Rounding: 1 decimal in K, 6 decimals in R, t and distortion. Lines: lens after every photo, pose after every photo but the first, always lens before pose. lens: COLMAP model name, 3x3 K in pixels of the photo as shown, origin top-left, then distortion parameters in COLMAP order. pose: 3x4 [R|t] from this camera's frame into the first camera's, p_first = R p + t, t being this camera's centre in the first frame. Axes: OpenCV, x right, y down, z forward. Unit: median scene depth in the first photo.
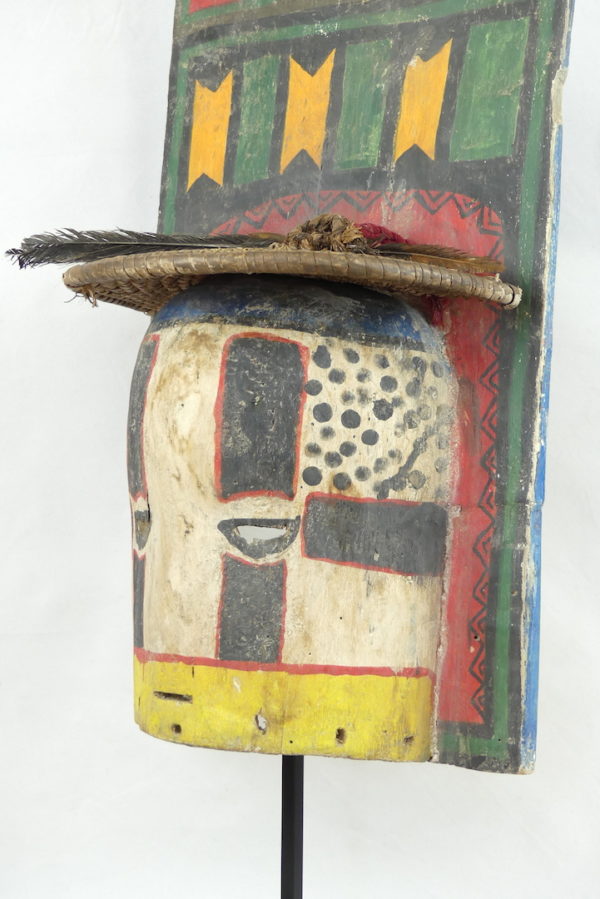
lens RADIAL K [[1766.5, 0, 301.2], [0, 1766.5, 478.8], [0, 0, 1]] dist [-0.028810, -0.185155]
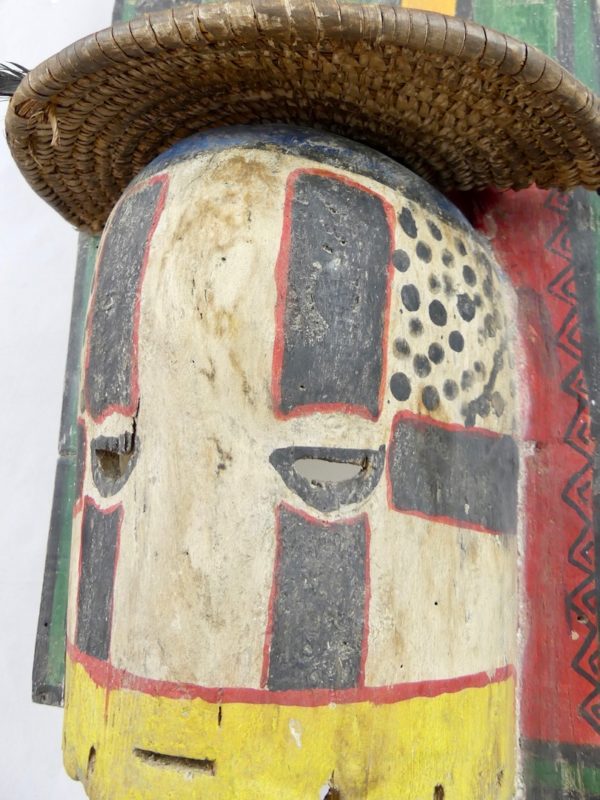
lens RADIAL K [[729.1, 0, 301.4], [0, 729.1, 333.8], [0, 0, 1]] dist [-0.041730, 0.036653]
pose [[0.931940, 0.083193, 0.352940, -0.126617], [-0.017586, 0.982550, -0.185164, 0.030333], [-0.362186, 0.166355, 0.917141, 0.740252]]
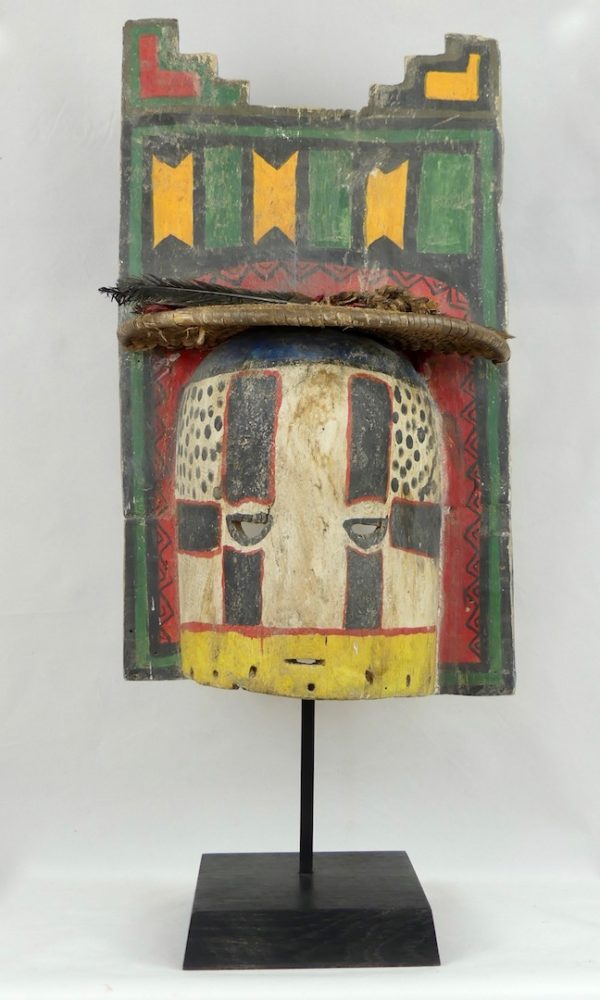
lens RADIAL K [[1364.9, 0, 327.8], [0, 1364.9, 504.6], [0, 0, 1]] dist [-0.052922, 0.017334]
pose [[0.776520, -0.014140, 0.629934, -0.658930], [0.002105, 0.999801, 0.019848, -0.007054], [-0.630089, -0.014086, 0.776395, 0.238630]]
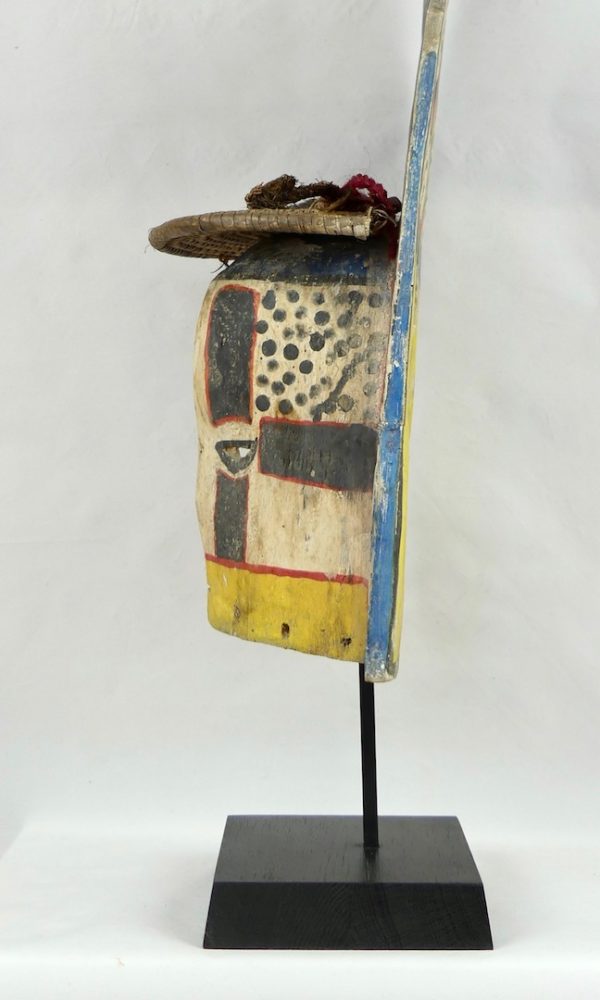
lens RADIAL K [[1494.5, 0, 300.4], [0, 1494.5, 397.2], [0, 0, 1]] dist [-0.026211, -0.037424]
pose [[0.587942, -0.034415, -0.808171, 0.799449], [0.021568, 0.999406, -0.026868, 0.021103], [0.808615, -0.001633, 0.588335, 0.433245]]
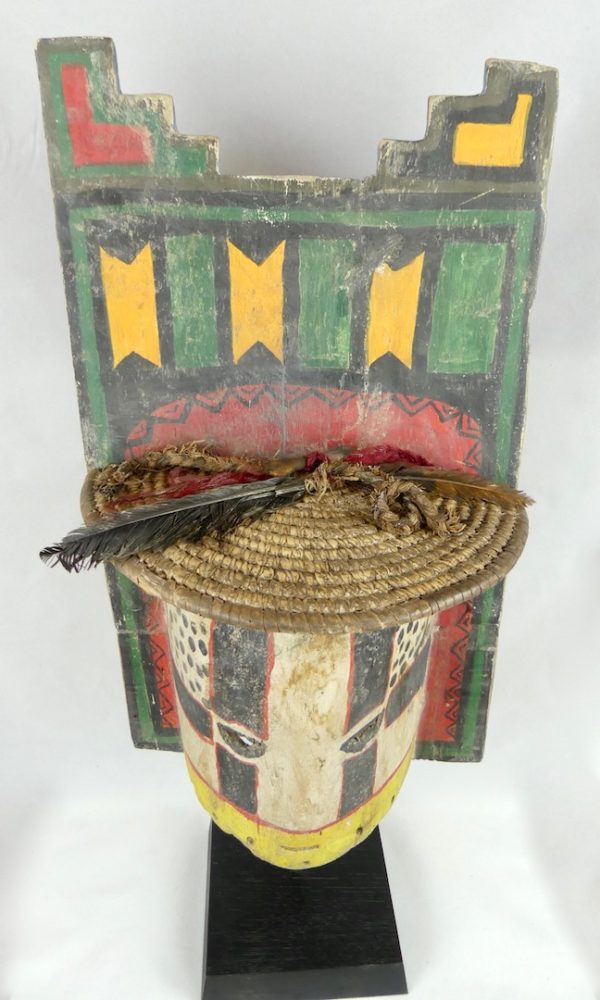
lens RADIAL K [[761.2, 0, 300.0], [0, 761.2, 500.0], [0, 0, 1]] dist [-0.026440, 0.001431]
pose [[0.766764, -0.332857, 0.548890, -0.290808], [-0.000305, 0.854873, 0.518837, -0.381167], [-0.641929, -0.397993, 0.655384, 0.726852]]
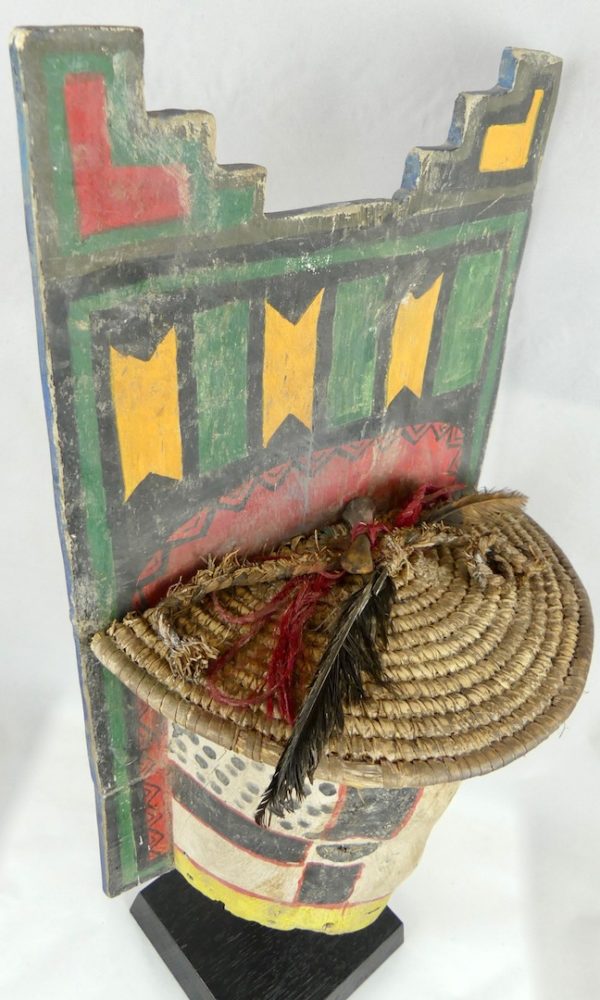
lens RADIAL K [[823.4, 0, 297.6], [0, 823.4, 496.1], [0, 0, 1]] dist [-0.005690, -0.019229]
pose [[0.208832, -0.605950, 0.767603, -0.352547], [-0.148298, 0.756210, 0.637302, -0.450098], [-0.966642, -0.246923, 0.068060, 1.074579]]
